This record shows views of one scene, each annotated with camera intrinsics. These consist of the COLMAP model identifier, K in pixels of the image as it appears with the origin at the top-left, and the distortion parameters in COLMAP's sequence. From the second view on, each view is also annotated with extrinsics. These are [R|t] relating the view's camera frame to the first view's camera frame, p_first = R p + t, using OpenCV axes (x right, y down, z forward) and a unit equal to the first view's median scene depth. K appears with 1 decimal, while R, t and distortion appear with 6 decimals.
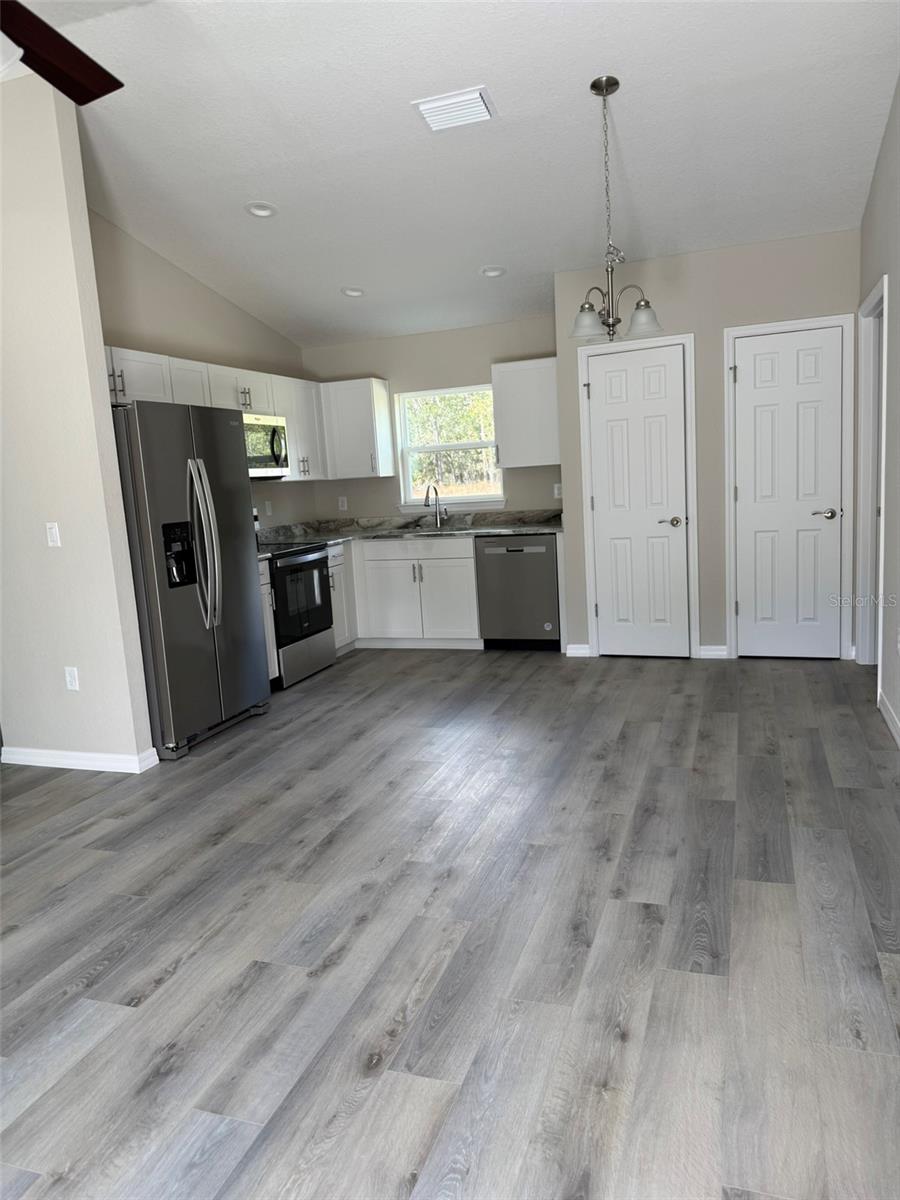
lens RADIAL K [[839.0, 0, 450.0], [0, 839.0, 600.0], [0, 0, 1]] dist [0.091548, -0.156636]
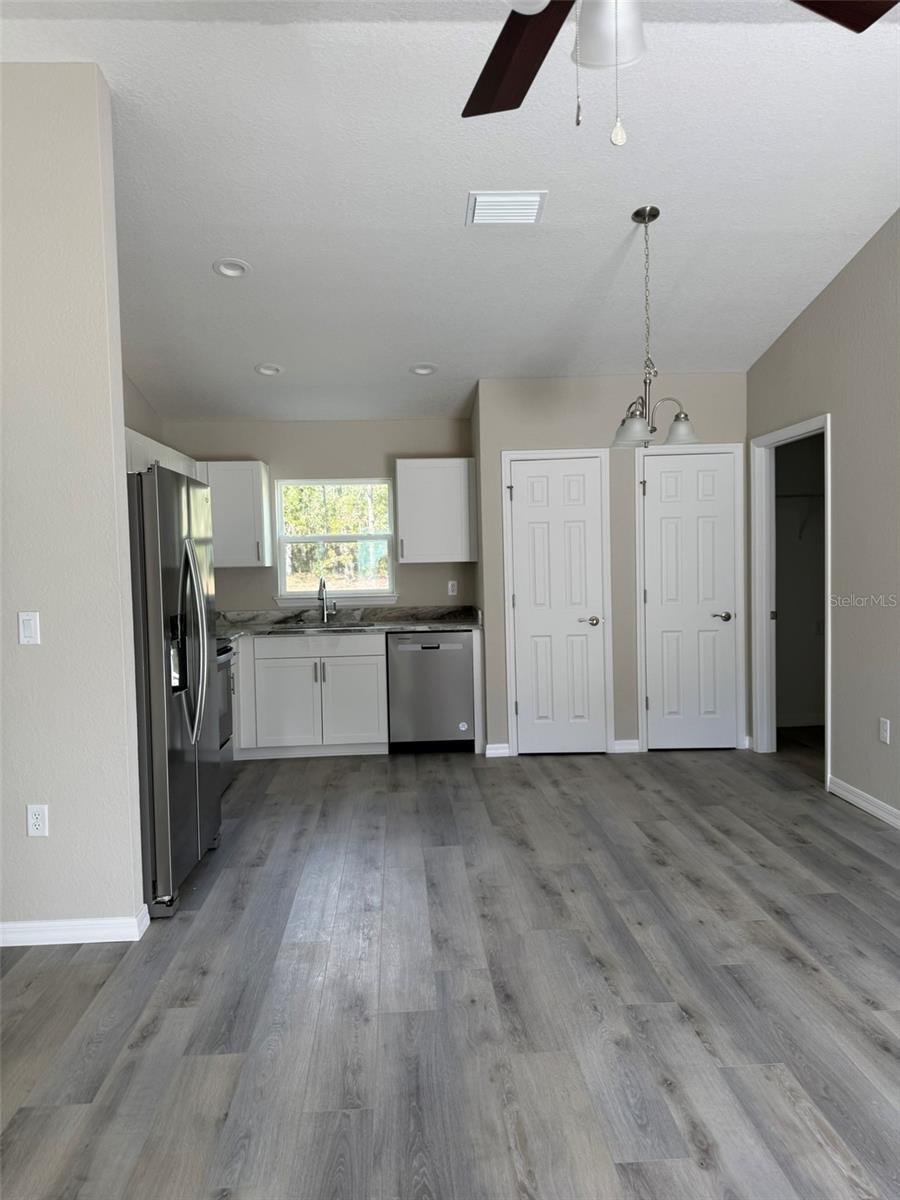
lens RADIAL K [[842.0, 0, 442.2], [0, 842.0, 593.4], [0, 0, 1]] dist [0.054636, -0.065473]
pose [[0.924306, 0.025321, 0.380811, -0.361473], [0.021459, 0.992770, -0.118097, -0.008752], [-0.381048, 0.117329, 0.917080, 0.136938]]
